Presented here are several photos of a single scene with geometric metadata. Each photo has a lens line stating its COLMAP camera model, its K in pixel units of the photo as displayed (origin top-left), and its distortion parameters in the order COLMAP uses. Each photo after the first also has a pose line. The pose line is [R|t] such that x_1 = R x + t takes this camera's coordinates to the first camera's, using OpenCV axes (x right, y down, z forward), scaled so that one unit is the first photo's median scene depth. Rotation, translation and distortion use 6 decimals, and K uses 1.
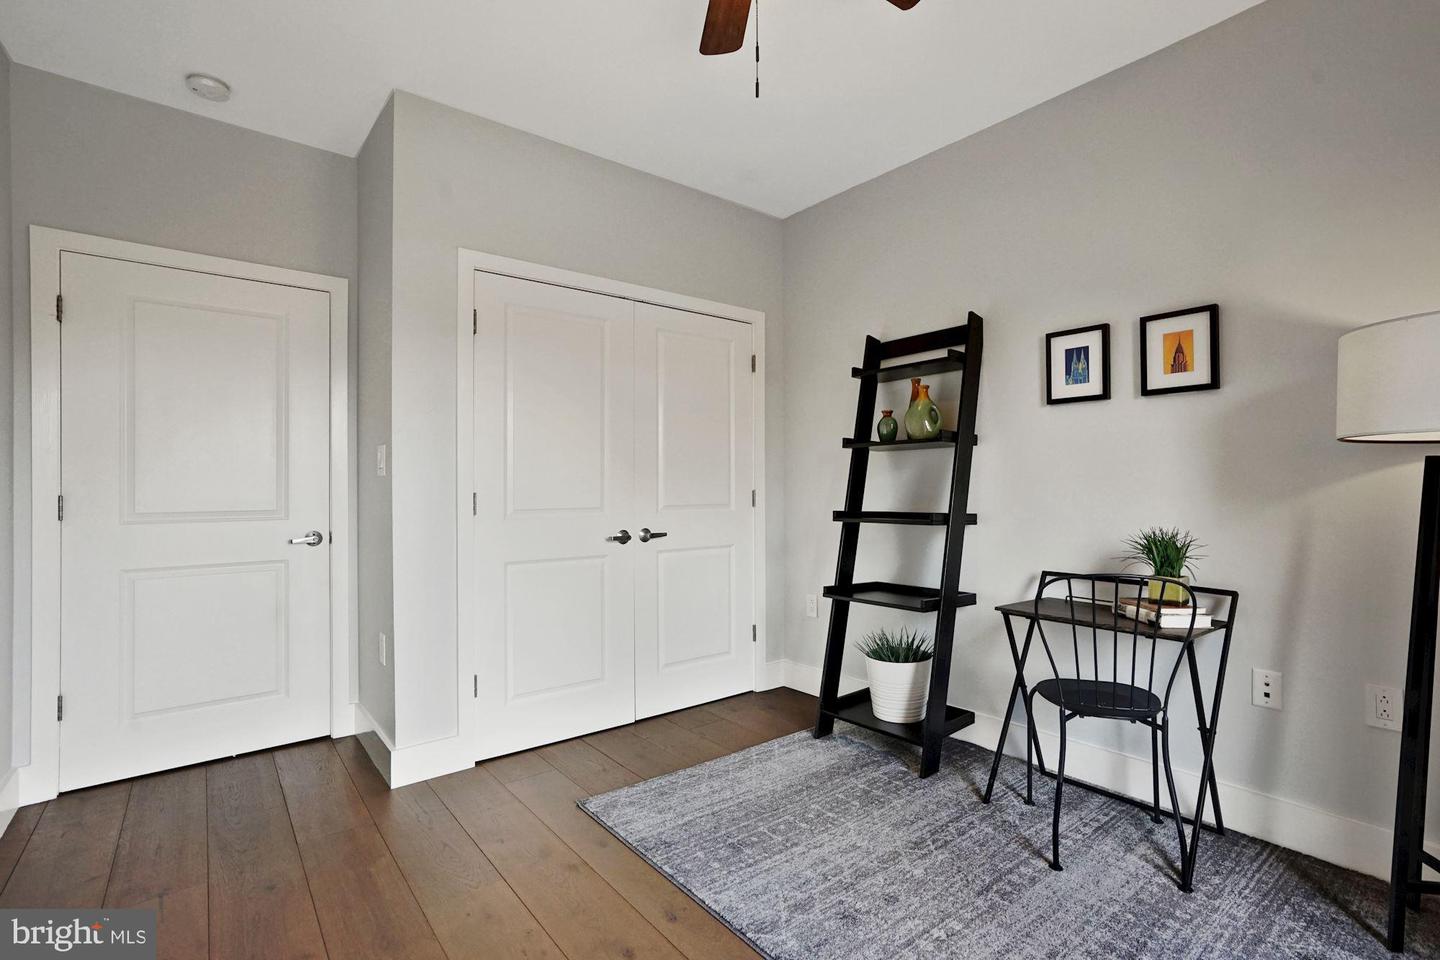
lens RADIAL K [[673.9, 0, 733.3], [0, 673.9, 496.1], [0, 0, 1]] dist [-0.000179, 0.000301]
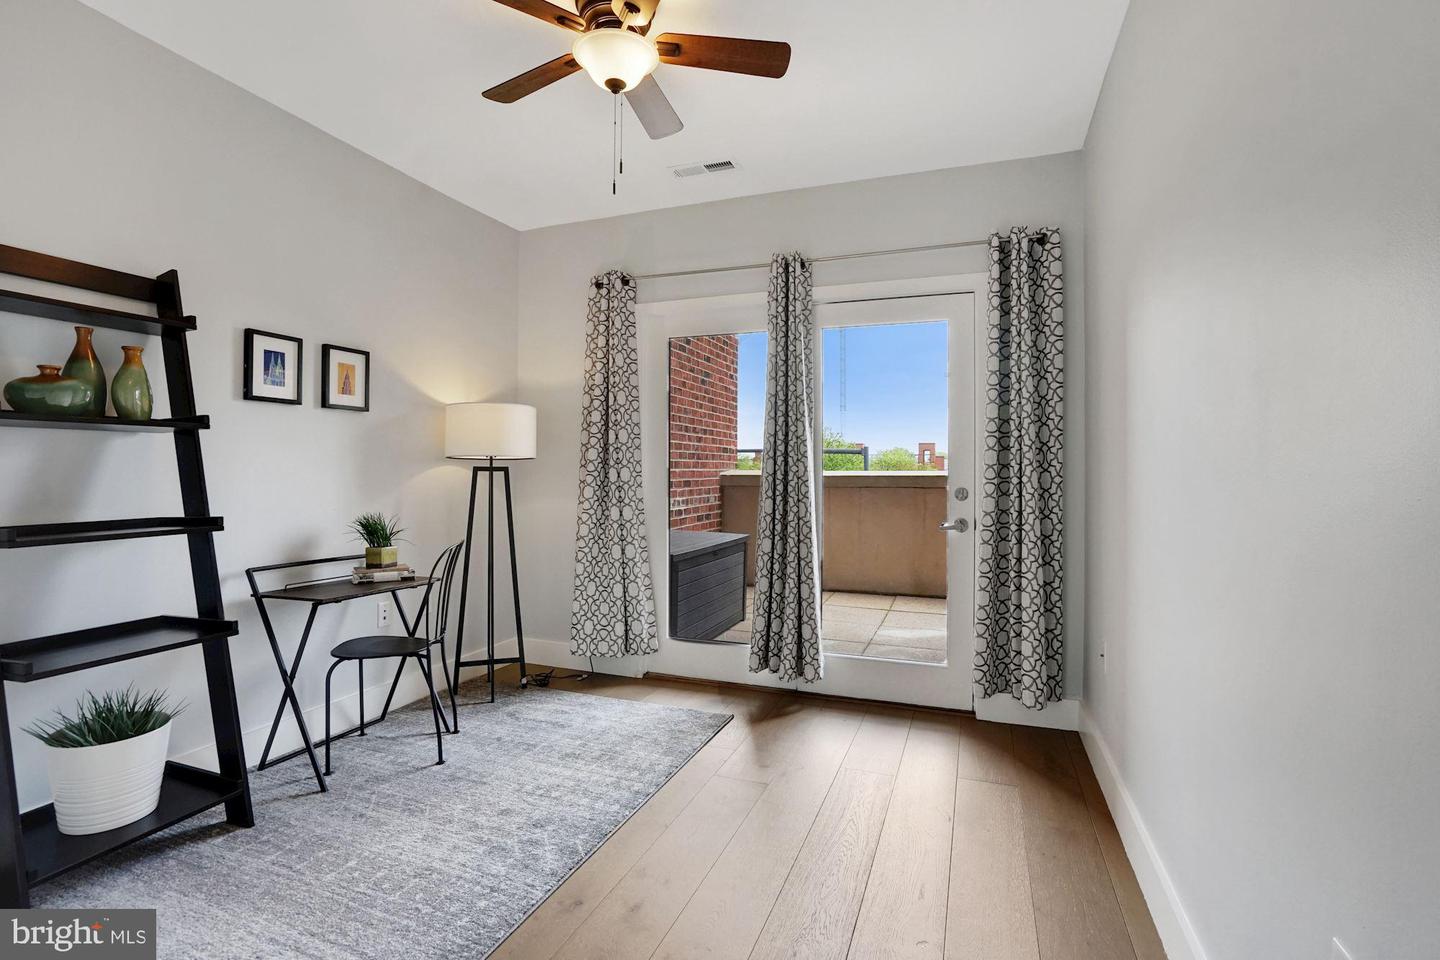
lens RADIAL K [[673.9, 0, 733.3], [0, 673.9, 496.1], [0, 0, 1]] dist [-0.000179, 0.000301]
pose [[-0.510596, -0.030988, 0.859262, -0.814928], [0.006789, 0.999174, 0.040068, -0.032062], [-0.859794, 0.026292, -0.509964, 0.976890]]
